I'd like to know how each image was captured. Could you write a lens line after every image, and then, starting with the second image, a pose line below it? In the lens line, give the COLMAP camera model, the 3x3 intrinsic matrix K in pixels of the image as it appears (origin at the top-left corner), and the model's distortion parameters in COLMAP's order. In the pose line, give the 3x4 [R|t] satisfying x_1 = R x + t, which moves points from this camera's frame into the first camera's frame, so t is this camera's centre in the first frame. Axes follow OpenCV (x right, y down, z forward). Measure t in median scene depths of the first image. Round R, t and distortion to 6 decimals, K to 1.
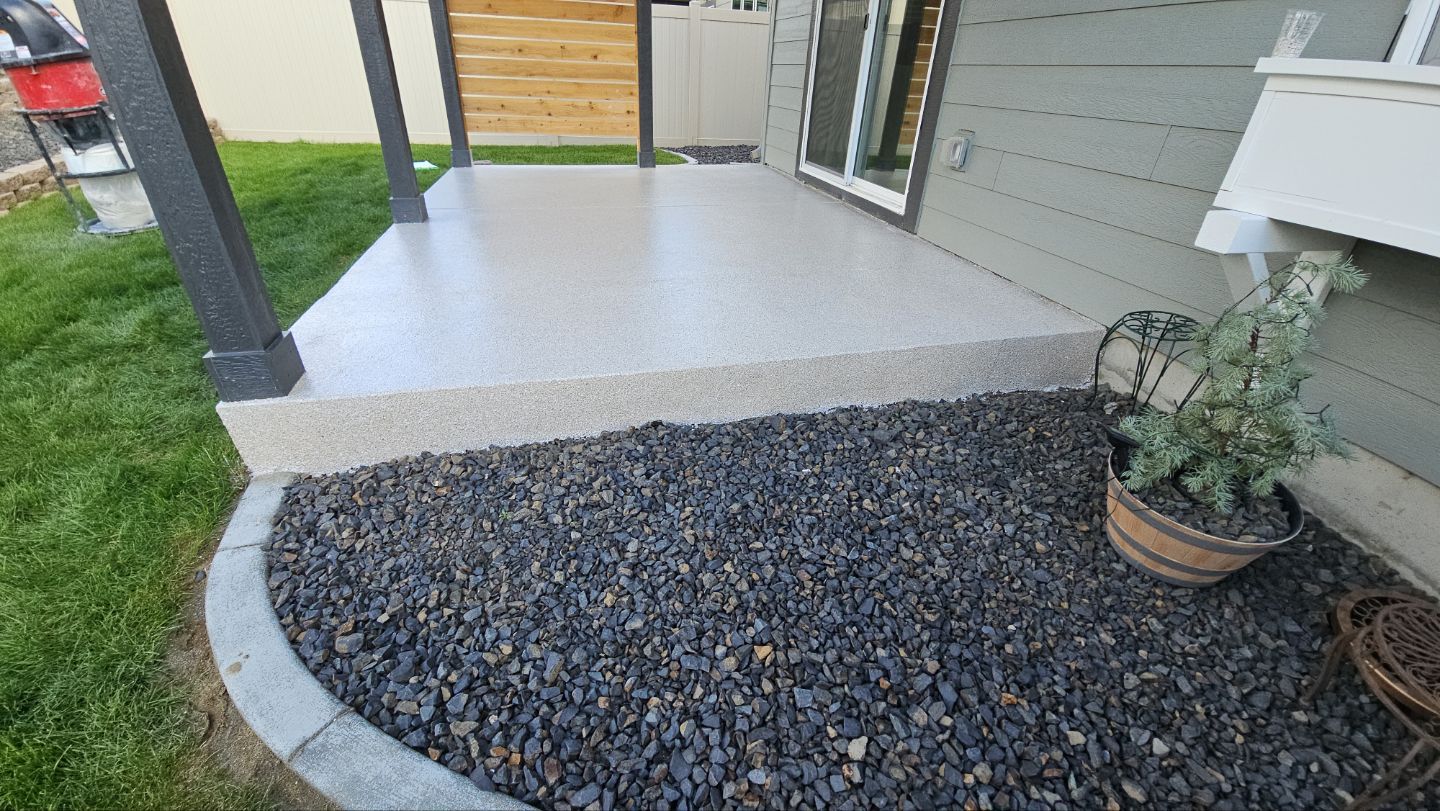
lens RADIAL K [[581.1, 0, 716.8], [0, 581.1, 405.3], [0, 0, 1]] dist [0.008862, -0.005725]
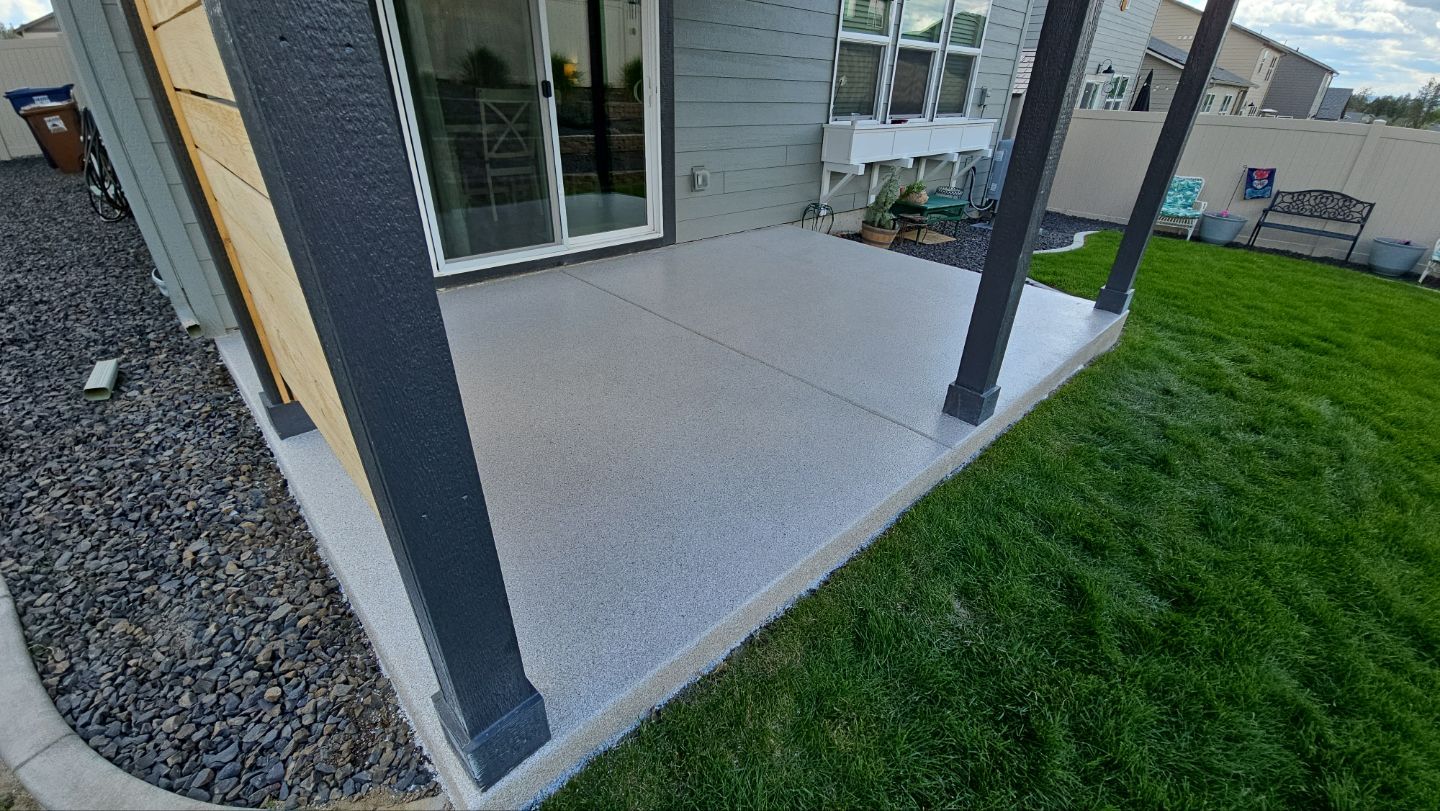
lens RADIAL K [[584.4, 0, 720.0], [0, 584.4, 405.5], [0, 0, 1]] dist [0.007342, -0.004568]
pose [[-0.514451, -0.461681, 0.722627, -1.956467], [0.382012, 0.631067, 0.675145, -2.051302], [-0.767728, 0.623381, -0.148286, 2.936574]]
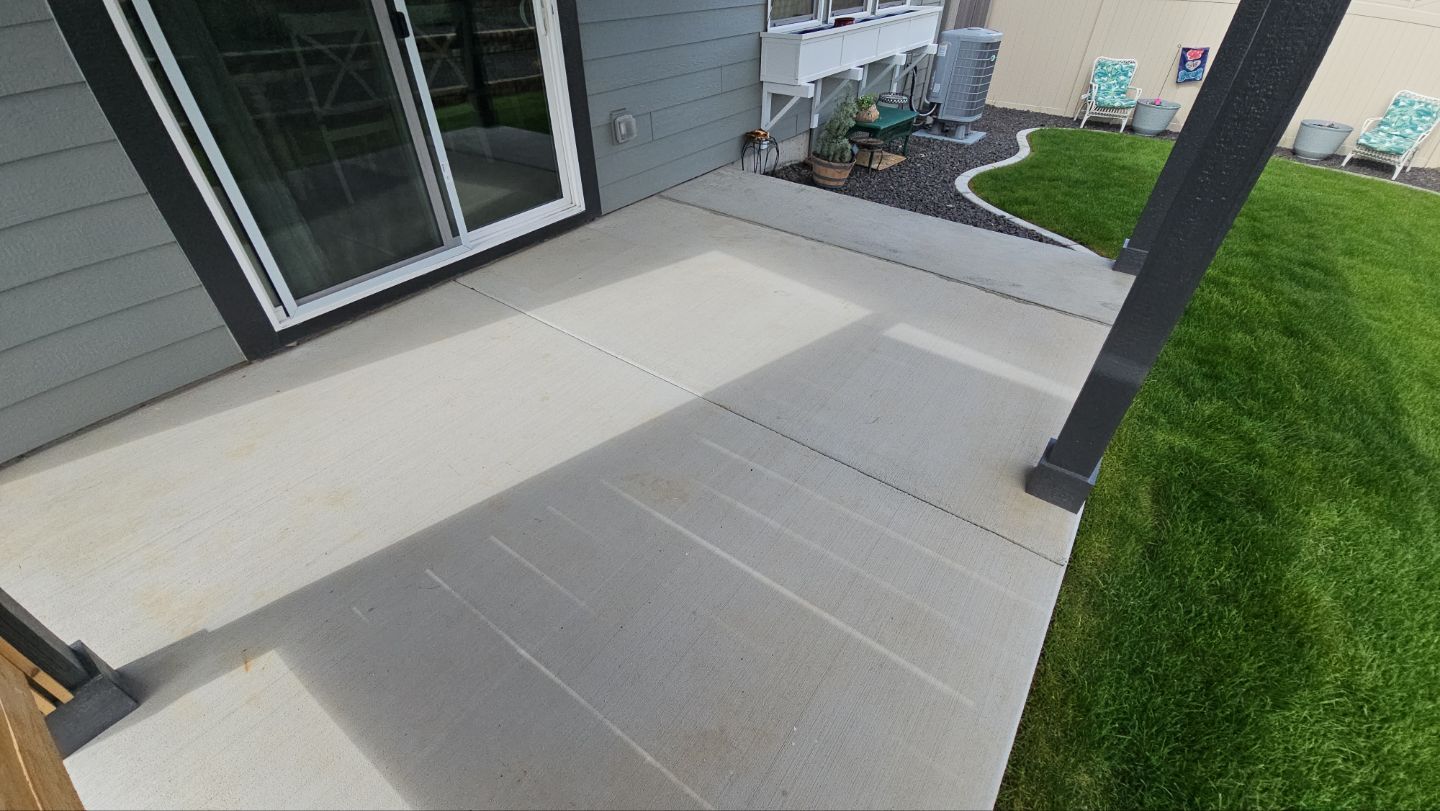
lens RADIAL K [[581.1, 0, 716.8], [0, 581.1, 405.3], [0, 0, 1]] dist [0.008862, -0.005725]
pose [[-0.659981, -0.500416, 0.560365, -1.285204], [0.343829, 0.461996, 0.817521, -2.039258], [-0.667987, 0.732218, -0.132851, 2.708249]]
